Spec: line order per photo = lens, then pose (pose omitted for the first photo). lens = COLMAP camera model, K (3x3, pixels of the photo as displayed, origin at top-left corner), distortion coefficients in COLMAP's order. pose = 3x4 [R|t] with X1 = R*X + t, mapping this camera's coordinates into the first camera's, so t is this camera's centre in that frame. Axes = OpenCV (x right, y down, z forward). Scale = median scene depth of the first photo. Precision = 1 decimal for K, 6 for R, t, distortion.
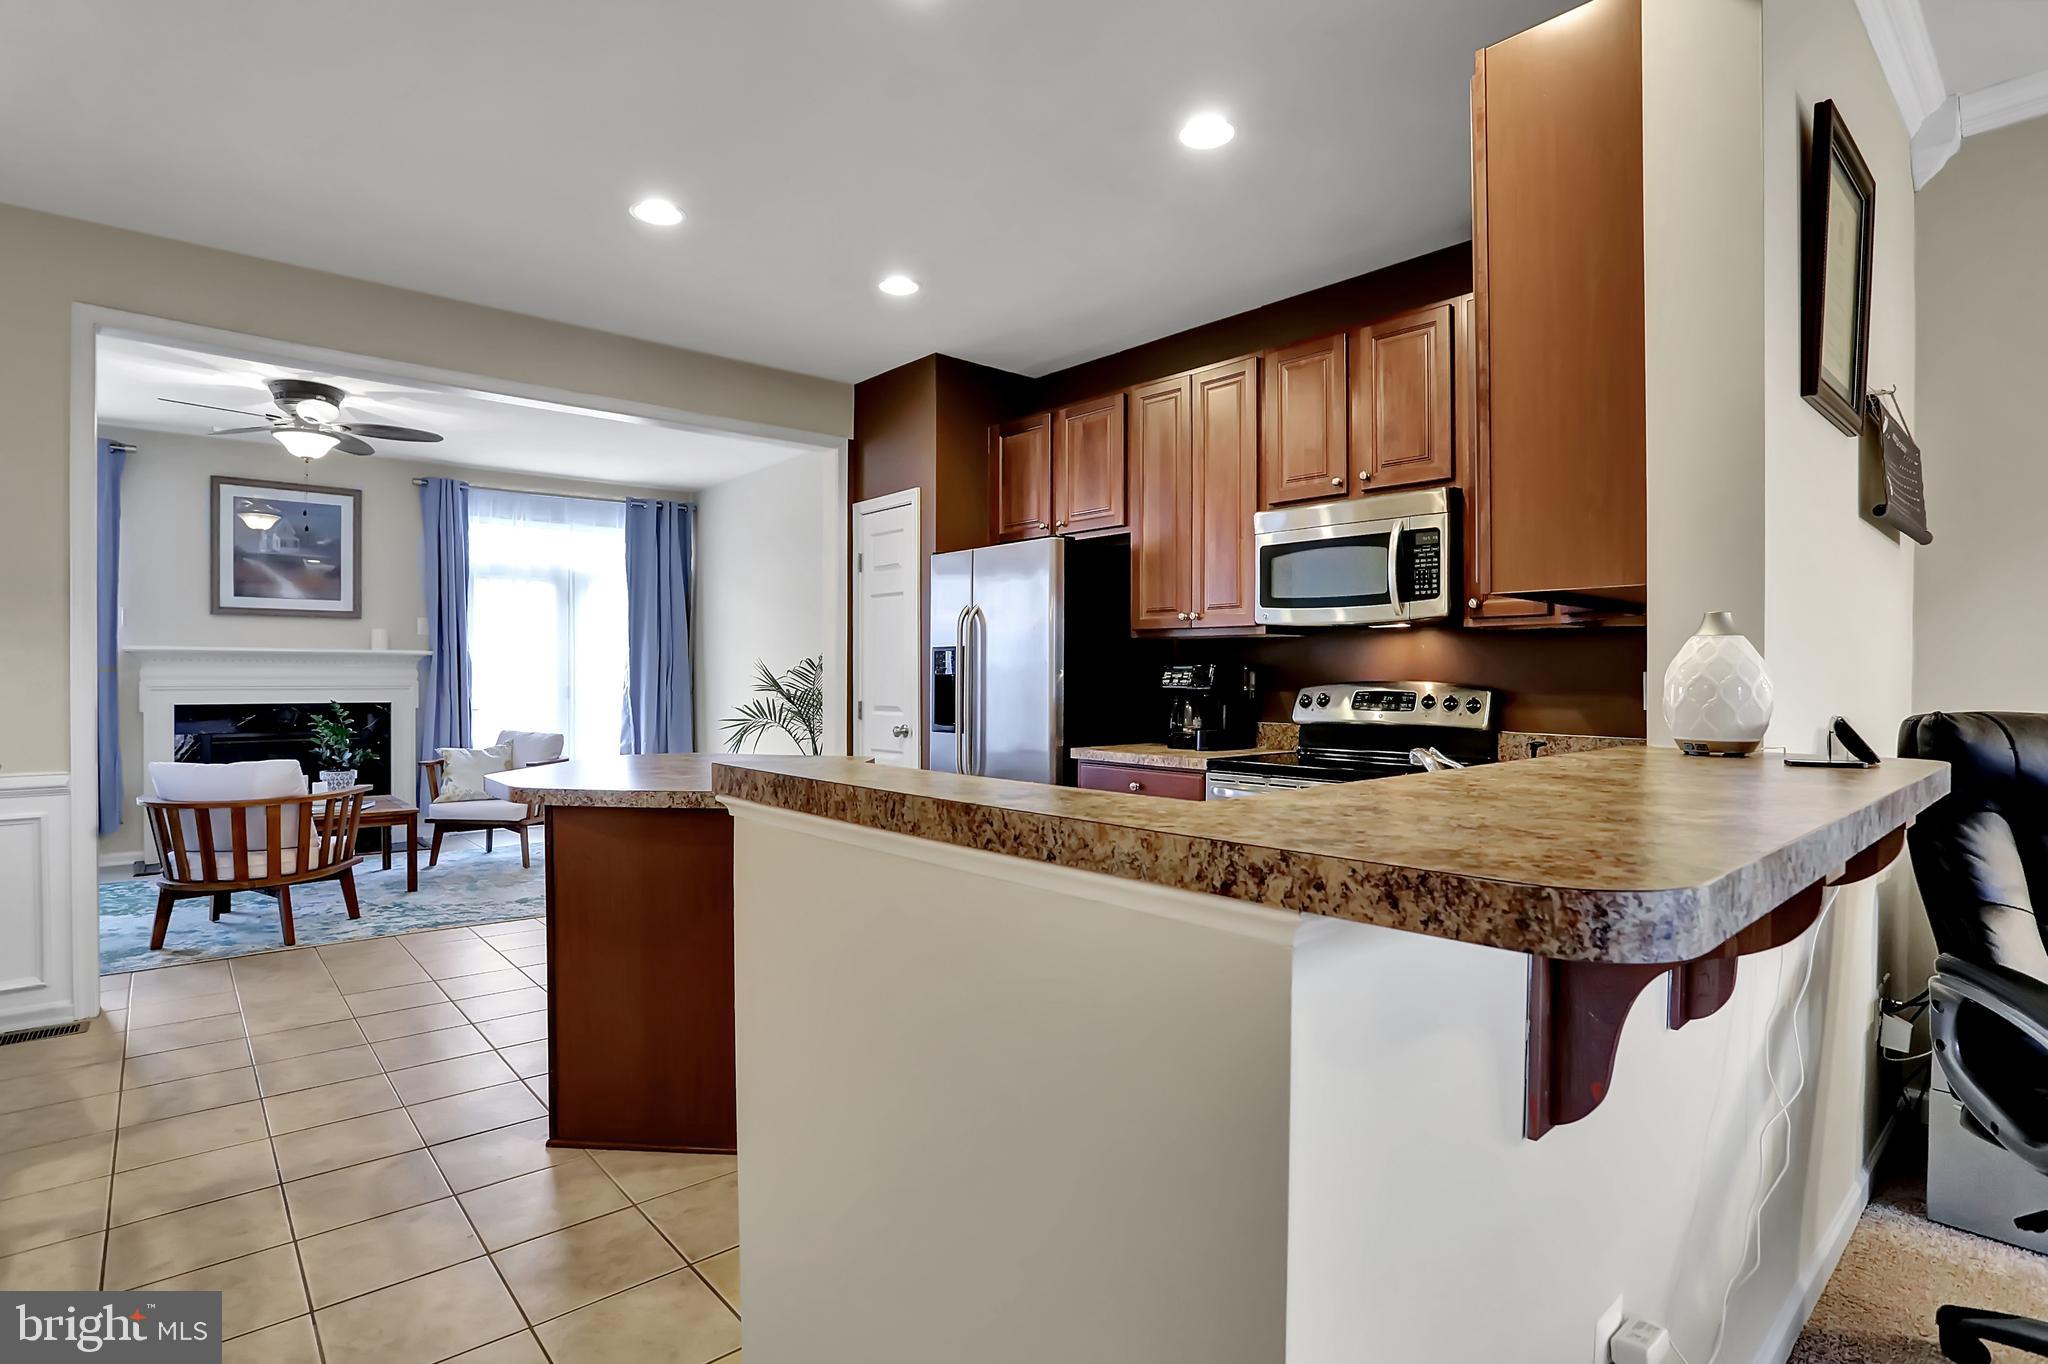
lens RADIAL K [[1005.0, 0, 1020.2], [0, 1005.0, 685.2], [0, 0, 1]] dist [-0.063256, 0.019944]
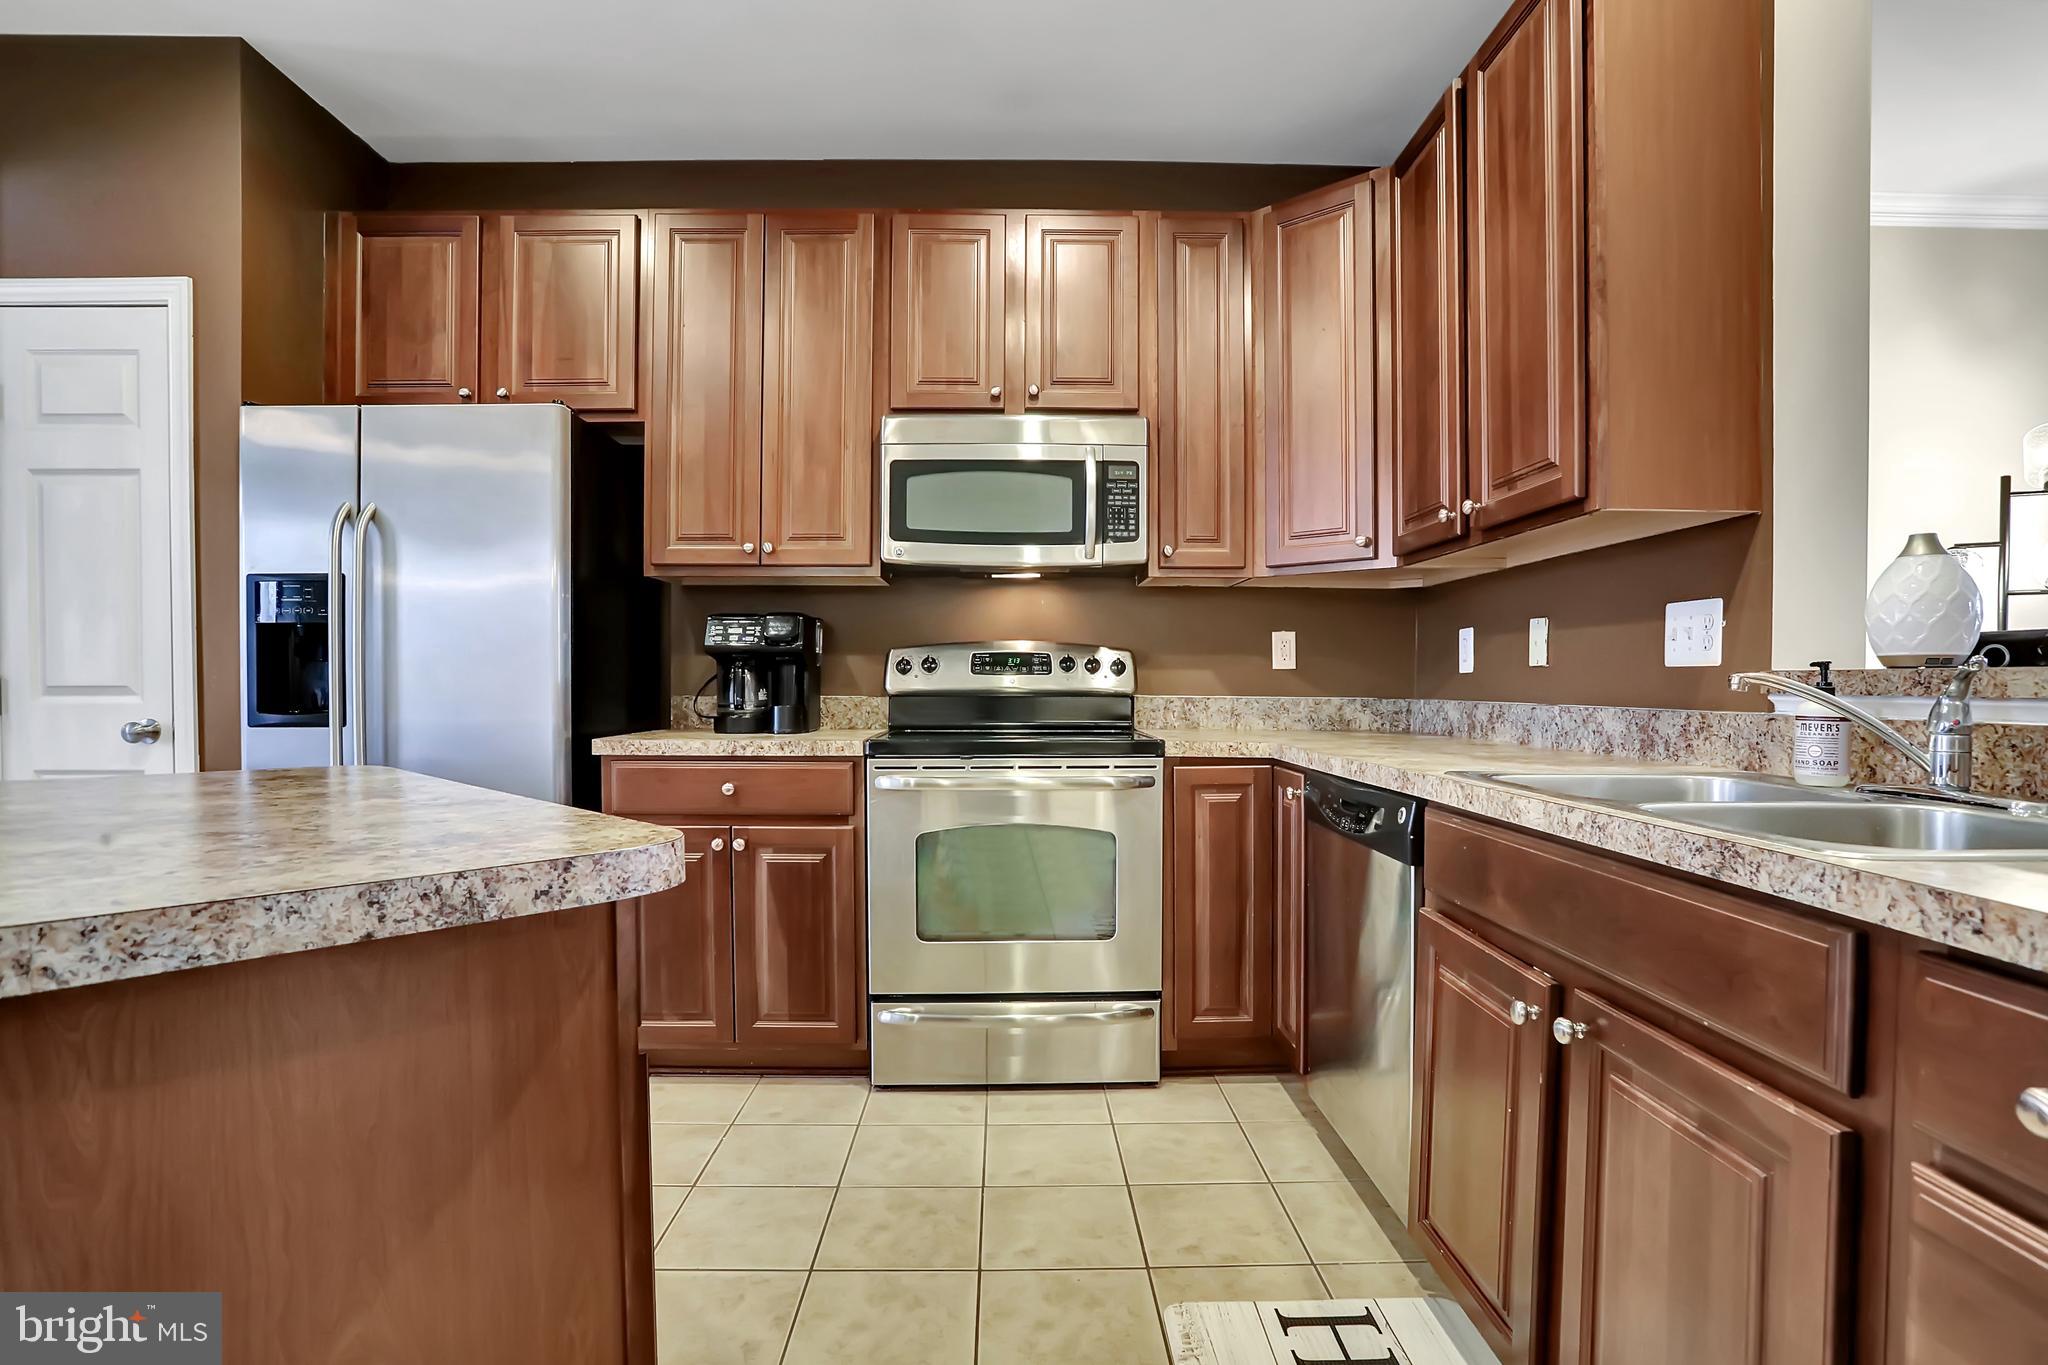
lens RADIAL K [[1005.0, 0, 1026.4], [0, 1005.0, 696.5], [0, 0, 1]] dist [-0.063256, 0.019944]
pose [[0.644307, -0.014946, 0.764621, -0.208313], [0.007231, 0.999883, 0.013452, 0.023836], [-0.764733, -0.003138, 0.644340, 0.316705]]
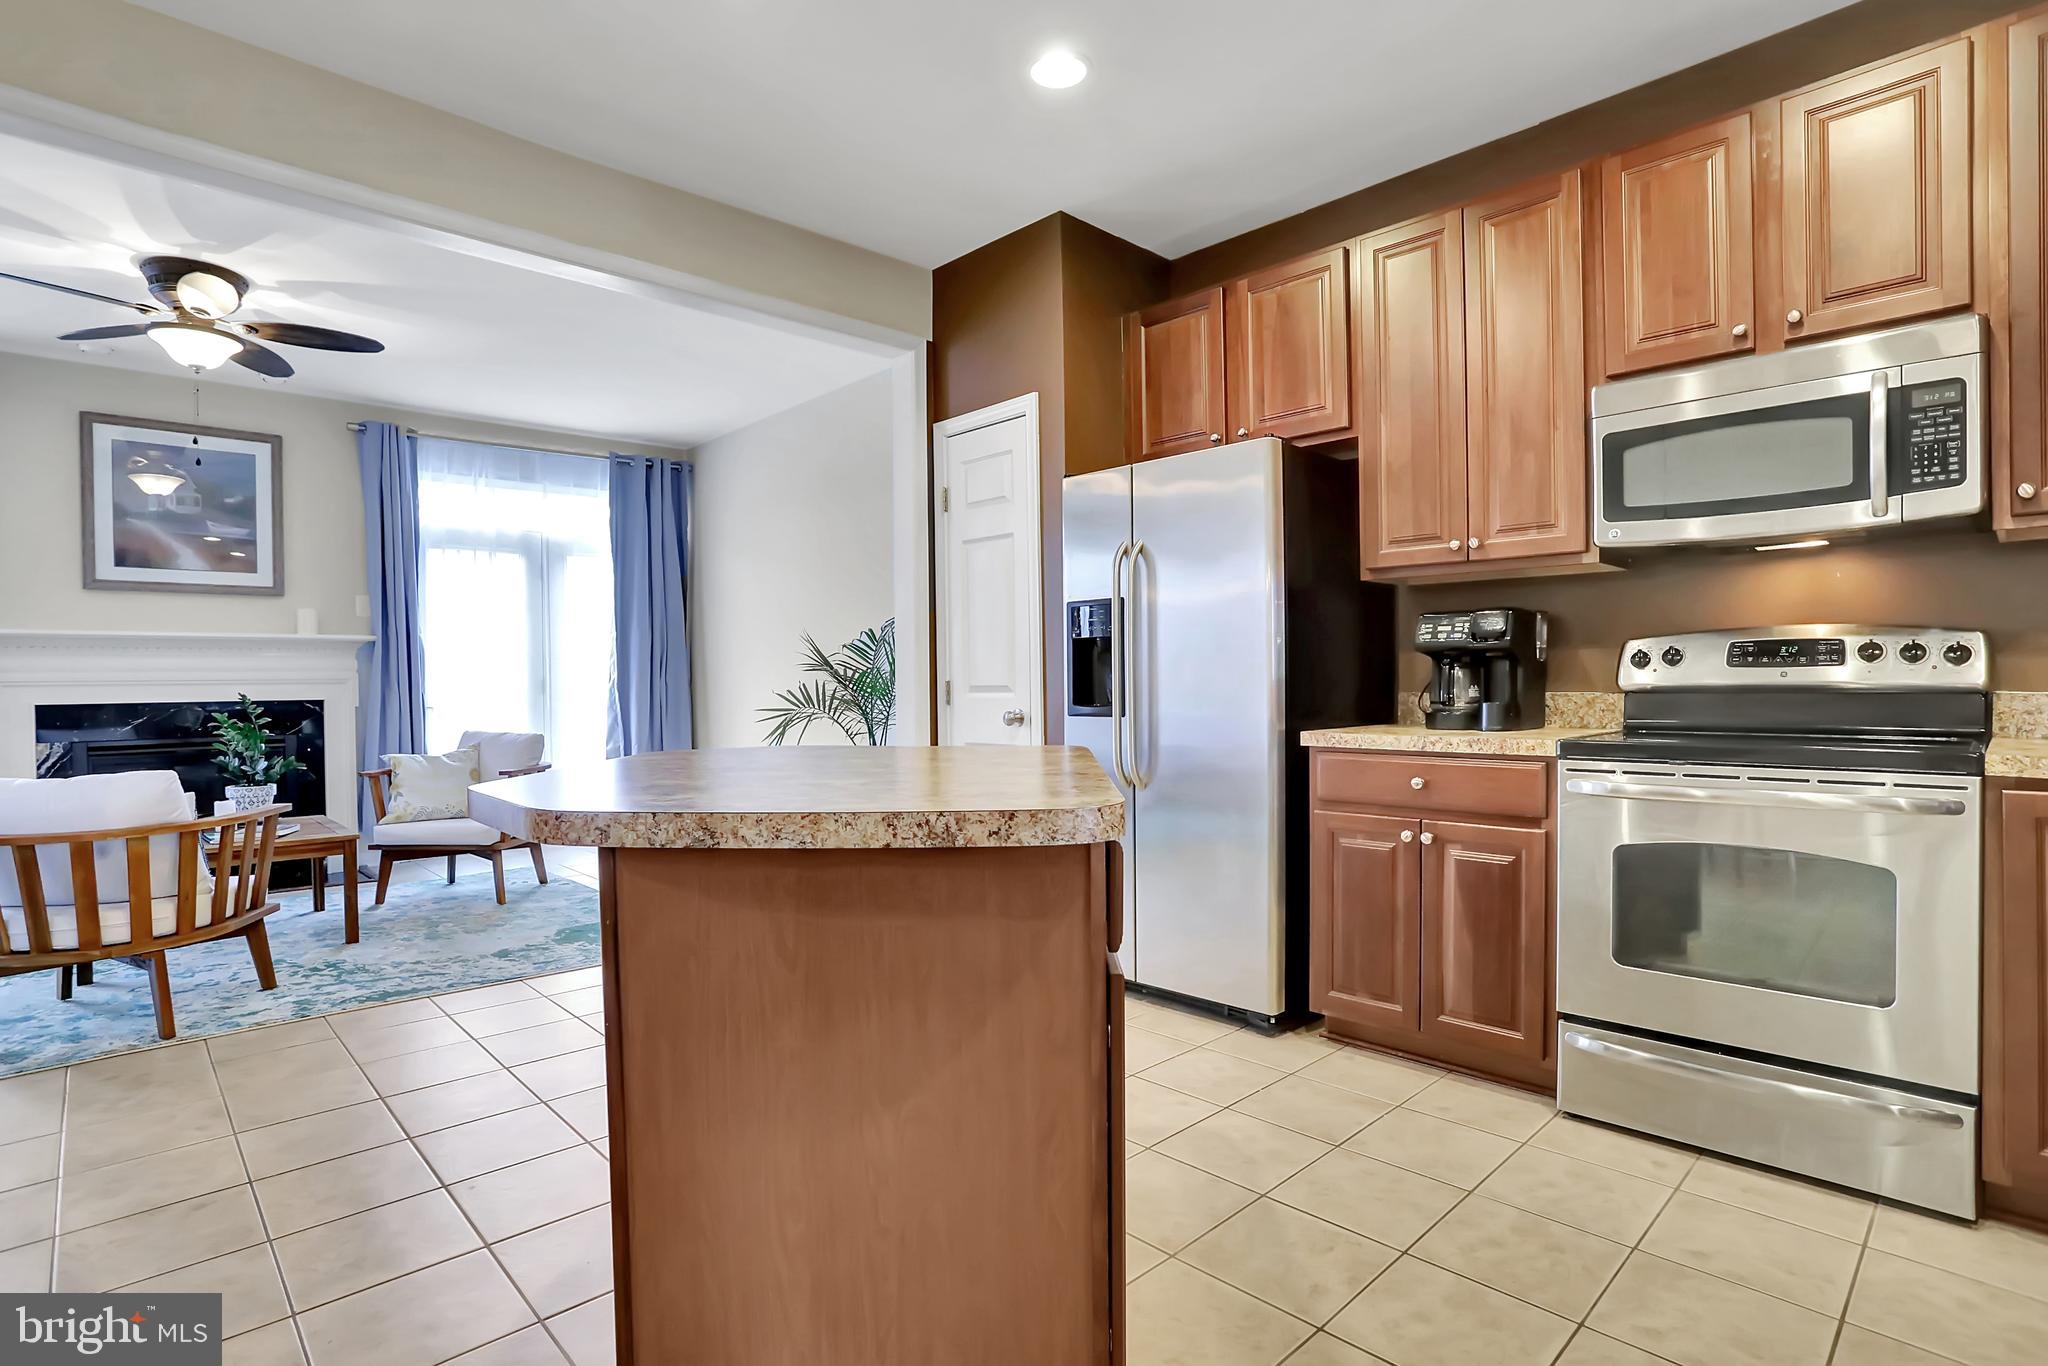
lens RADIAL K [[1005.0, 0, 1026.6], [0, 1005.0, 691.5], [0, 0, 1]] dist [-0.063256, 0.019944]
pose [[0.998868, -0.015404, 0.044996, -0.143941], [0.015226, 0.999875, 0.004284, 0.023104], [-0.045056, -0.003594, 0.998978, 0.248302]]
